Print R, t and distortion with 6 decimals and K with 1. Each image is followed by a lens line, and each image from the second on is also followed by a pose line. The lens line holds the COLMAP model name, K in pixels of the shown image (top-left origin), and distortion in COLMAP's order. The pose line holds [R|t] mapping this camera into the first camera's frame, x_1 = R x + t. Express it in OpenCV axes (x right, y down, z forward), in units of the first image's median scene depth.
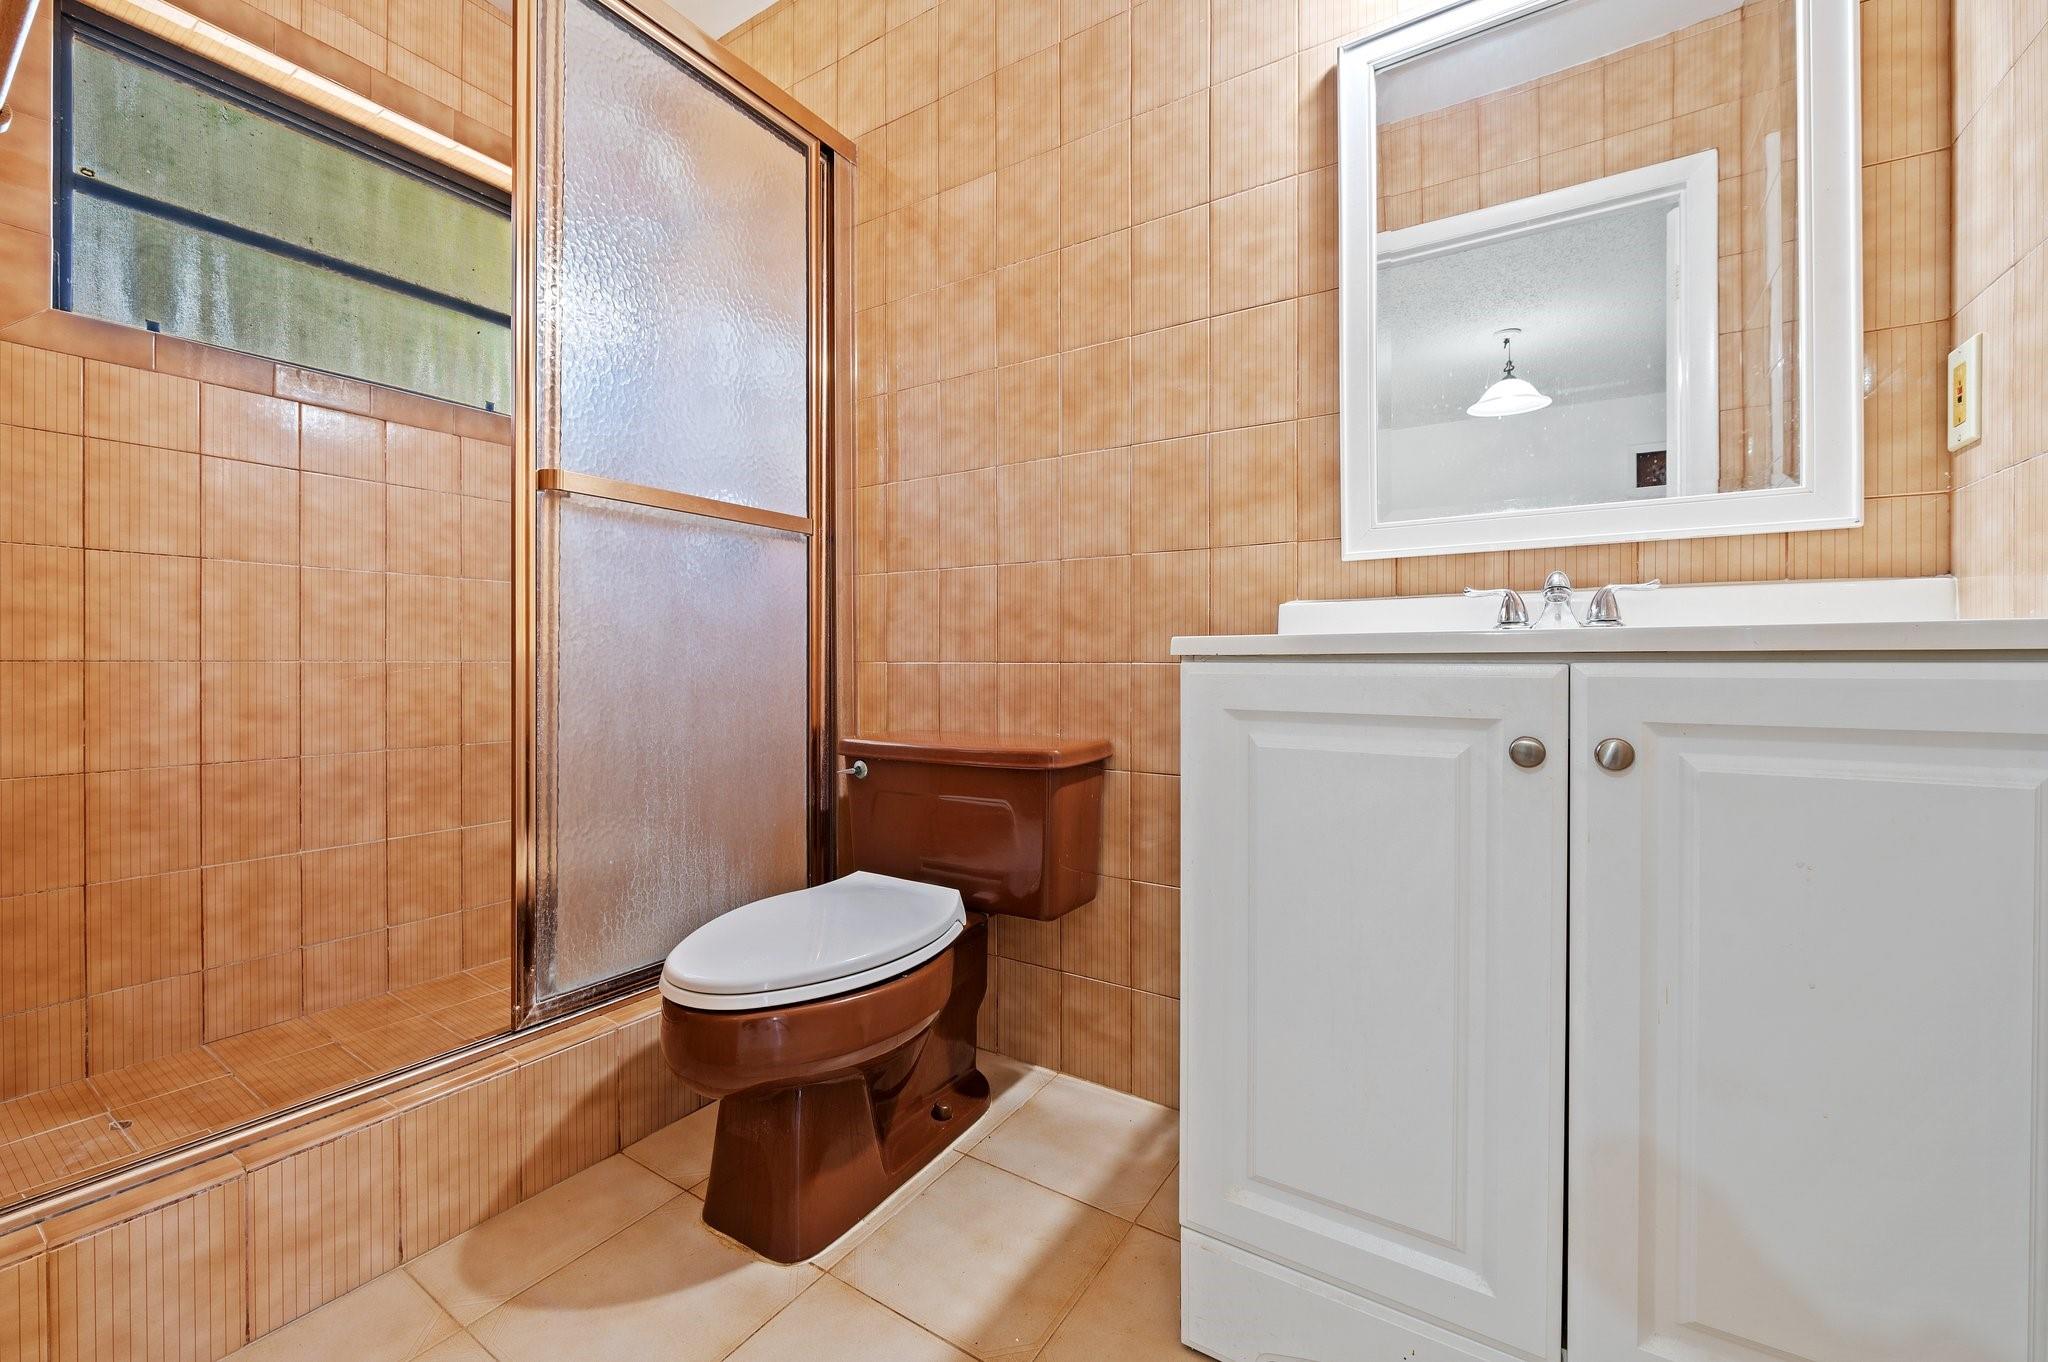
lens RADIAL K [[818.7, 0, 1022.0], [0, 818.7, 662.9], [0, 0, 1]] dist [-0.010320, -0.000295]
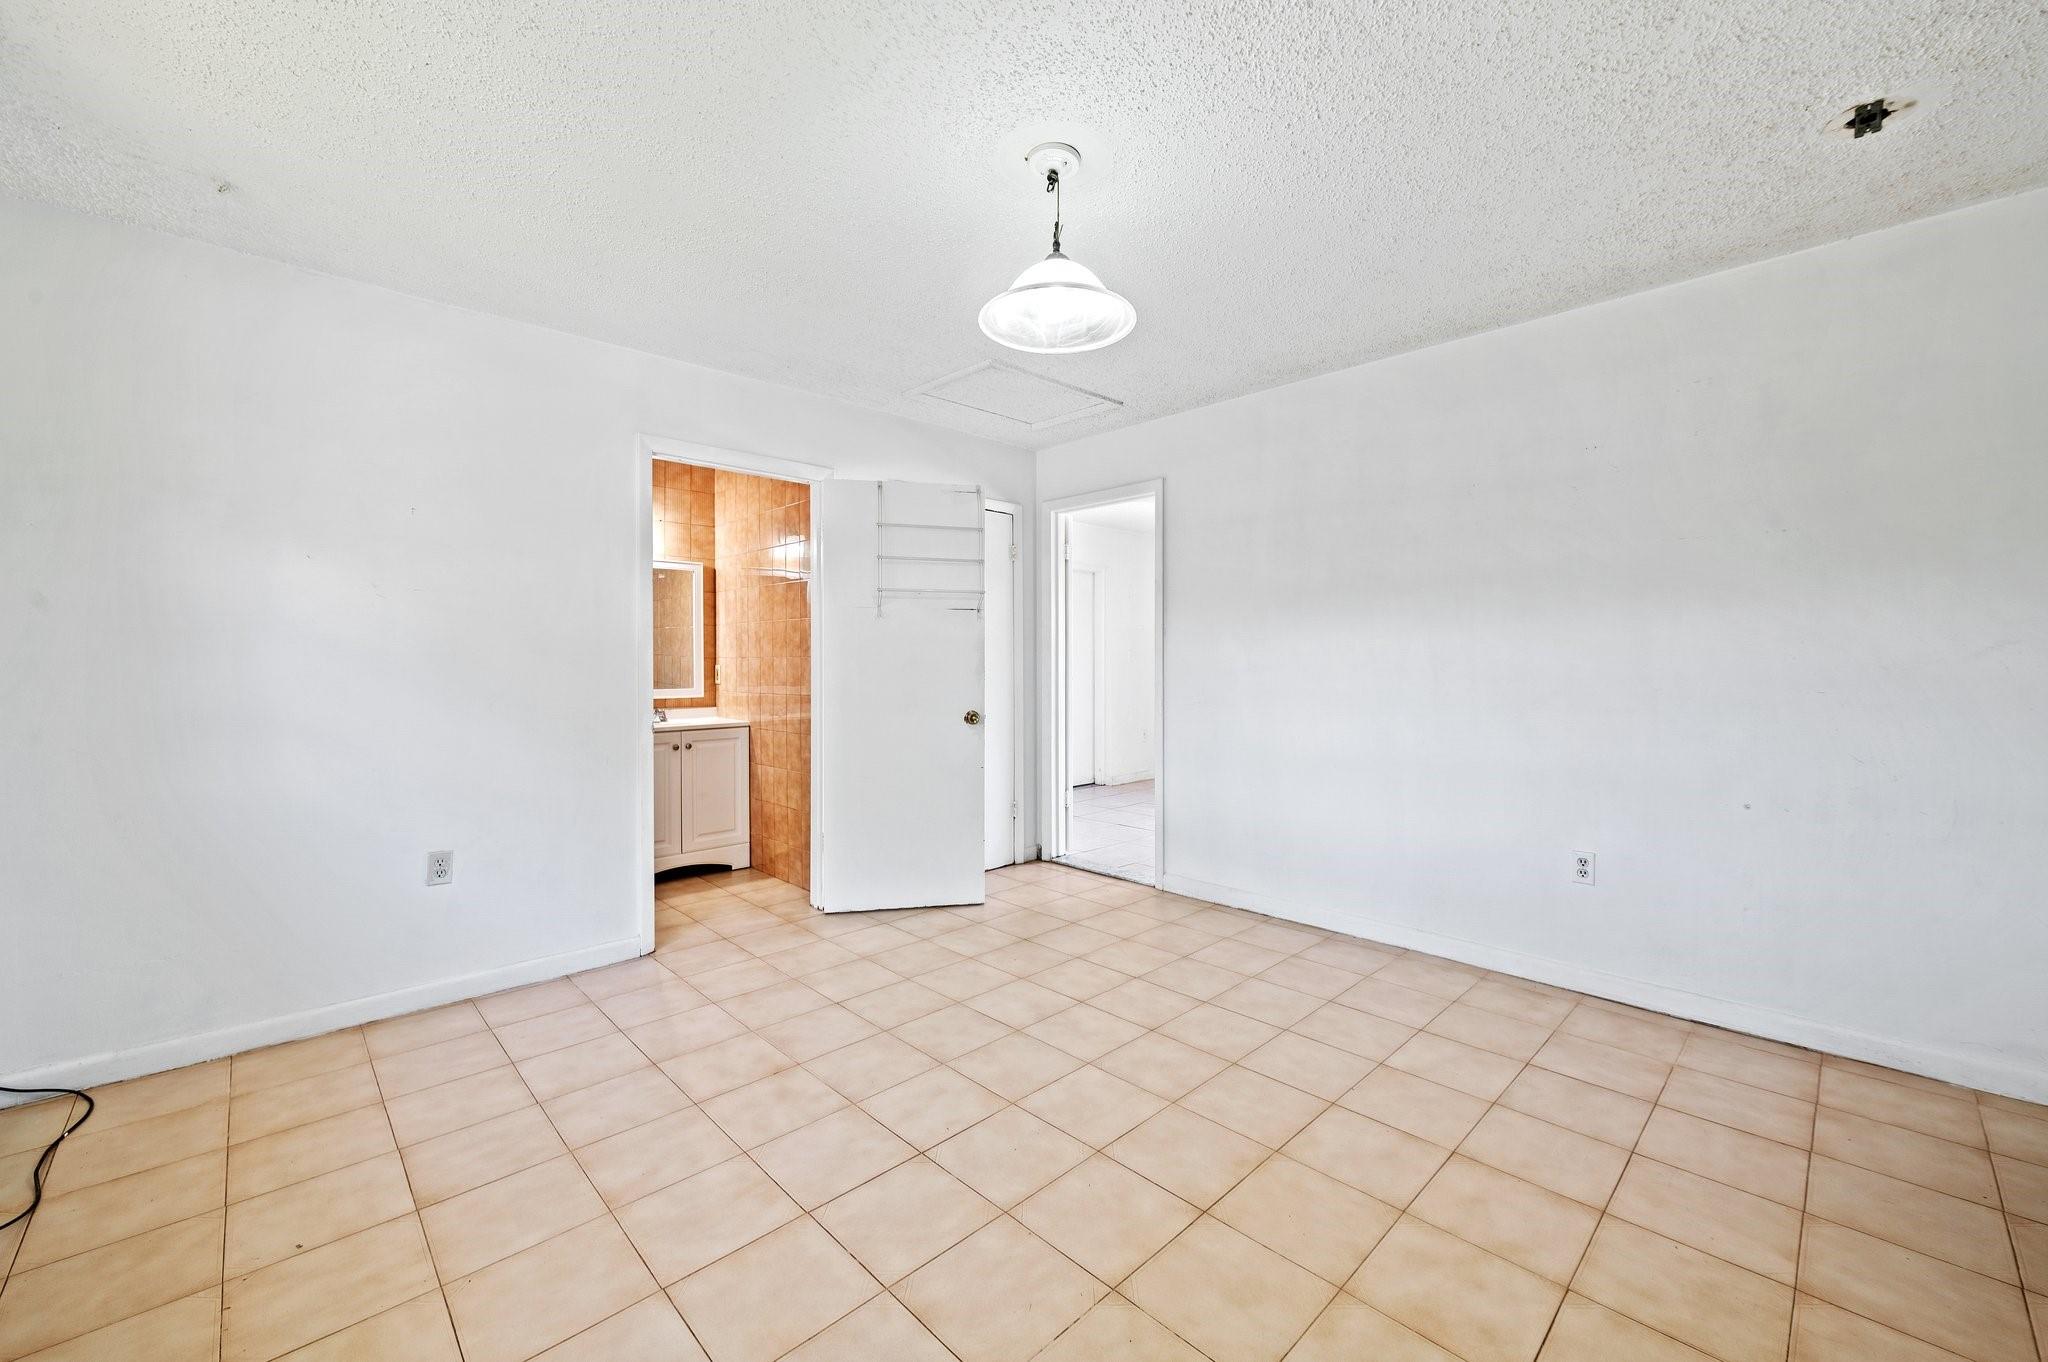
lens RADIAL K [[818.7, 0, 1028.6], [0, 818.7, 663.6], [0, 0, 1]] dist [-0.010320, -0.000295]
pose [[0.204704, -0.010244, 0.978770, -2.323874], [0.008677, 0.999925, 0.008651, -0.262130], [-0.978786, 0.006722, 0.204777, -1.336948]]
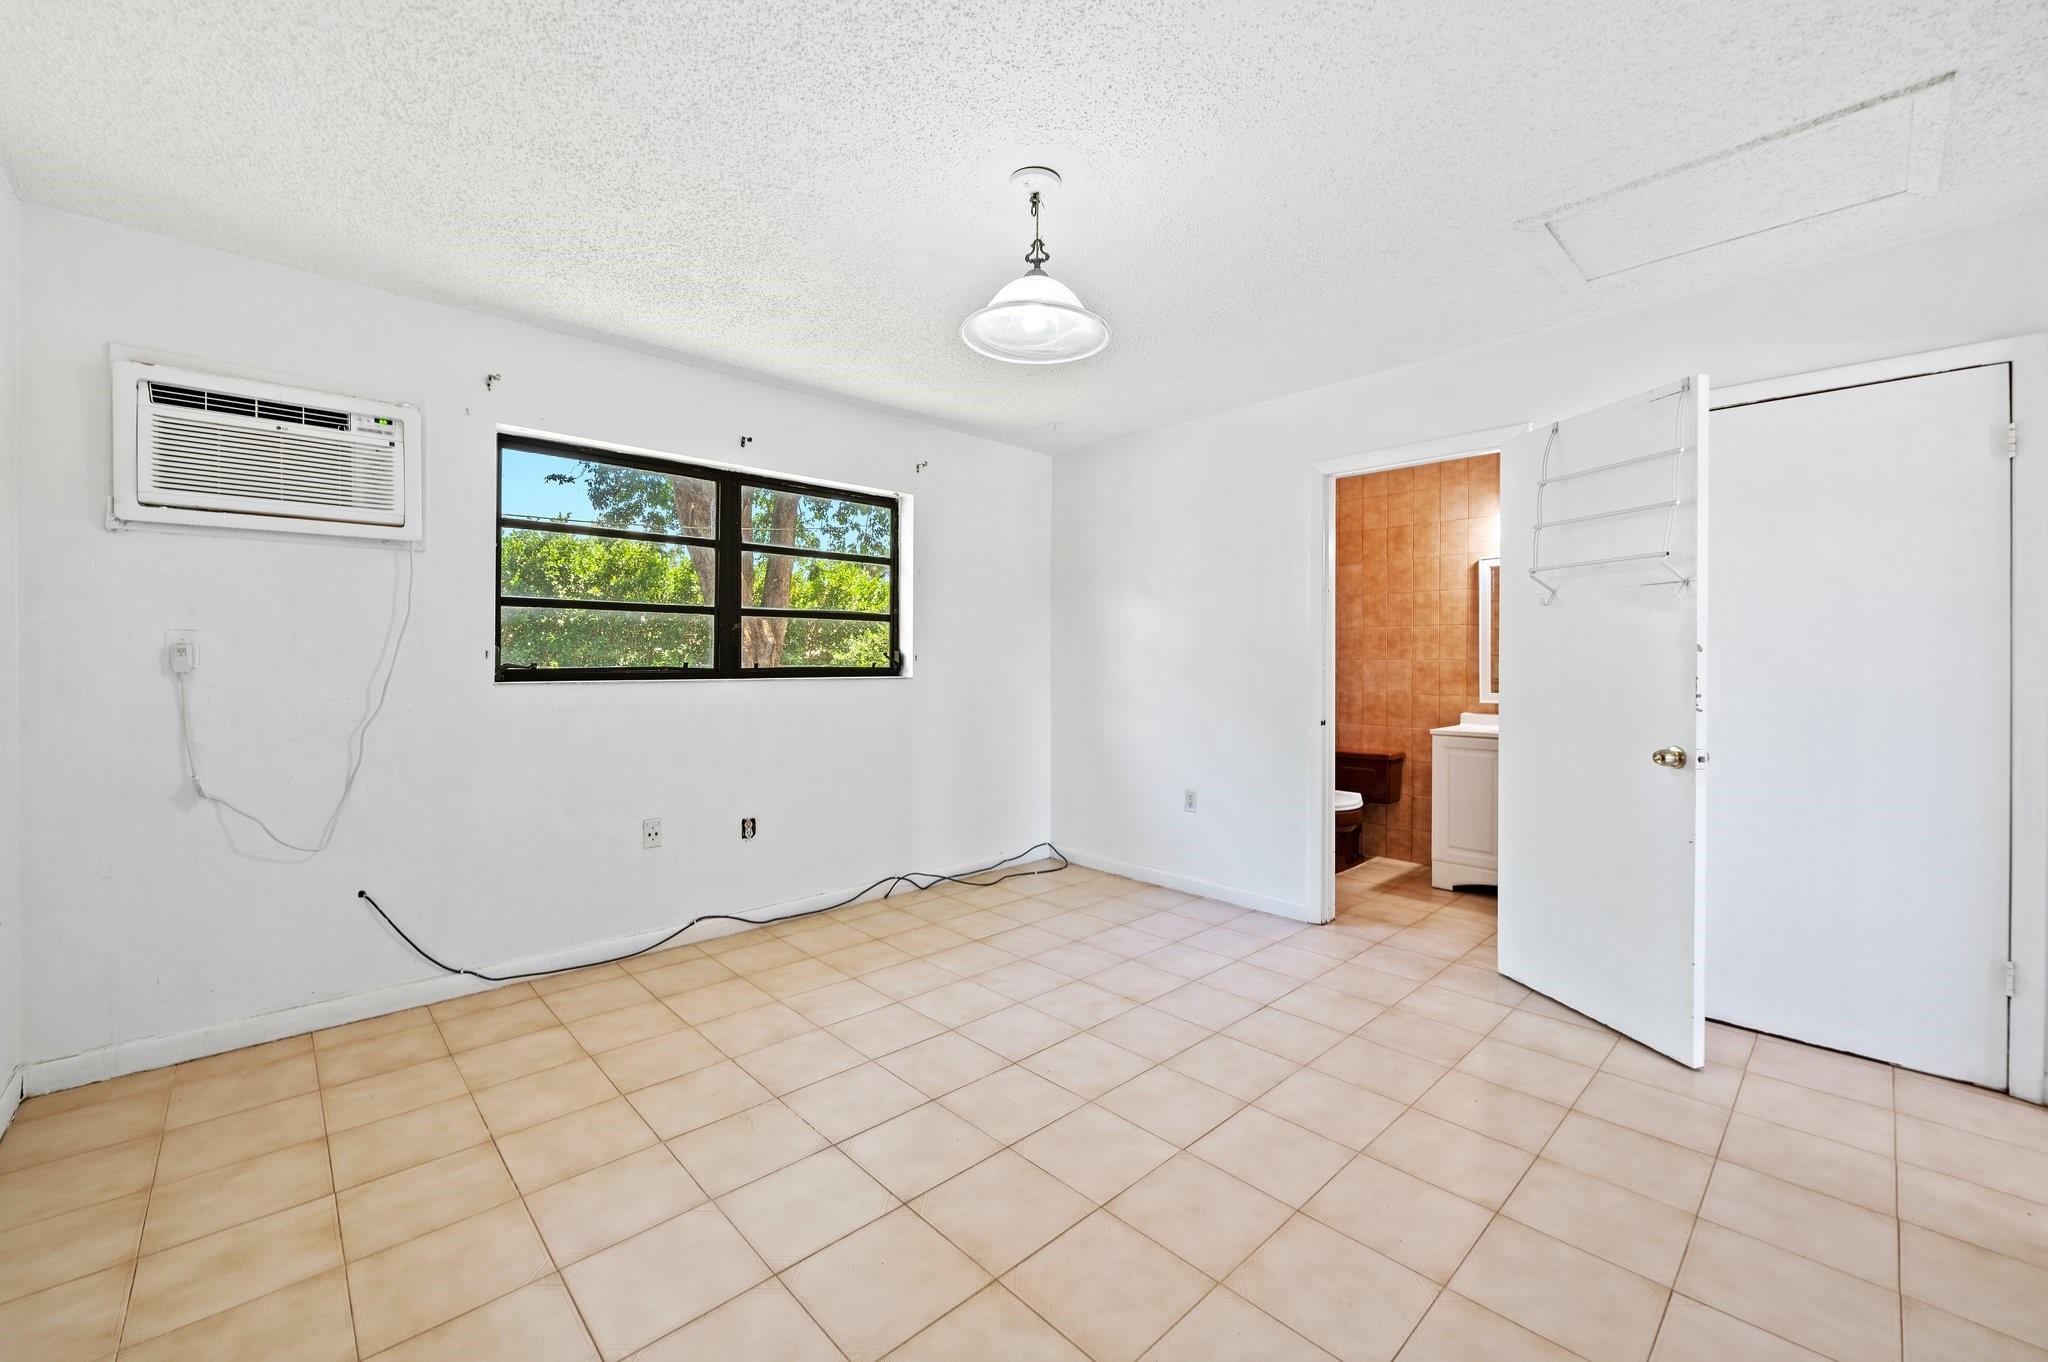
lens RADIAL K [[818.7, 0, 1036.5], [0, 818.7, 666.5], [0, 0, 1]] dist [-0.010320, -0.000295]
pose [[0.975988, 0.001558, -0.217819, -0.619457], [-0.001464, 0.999999, 0.000593, -0.245053], [0.217820, -0.000259, 0.975989, -2.501268]]
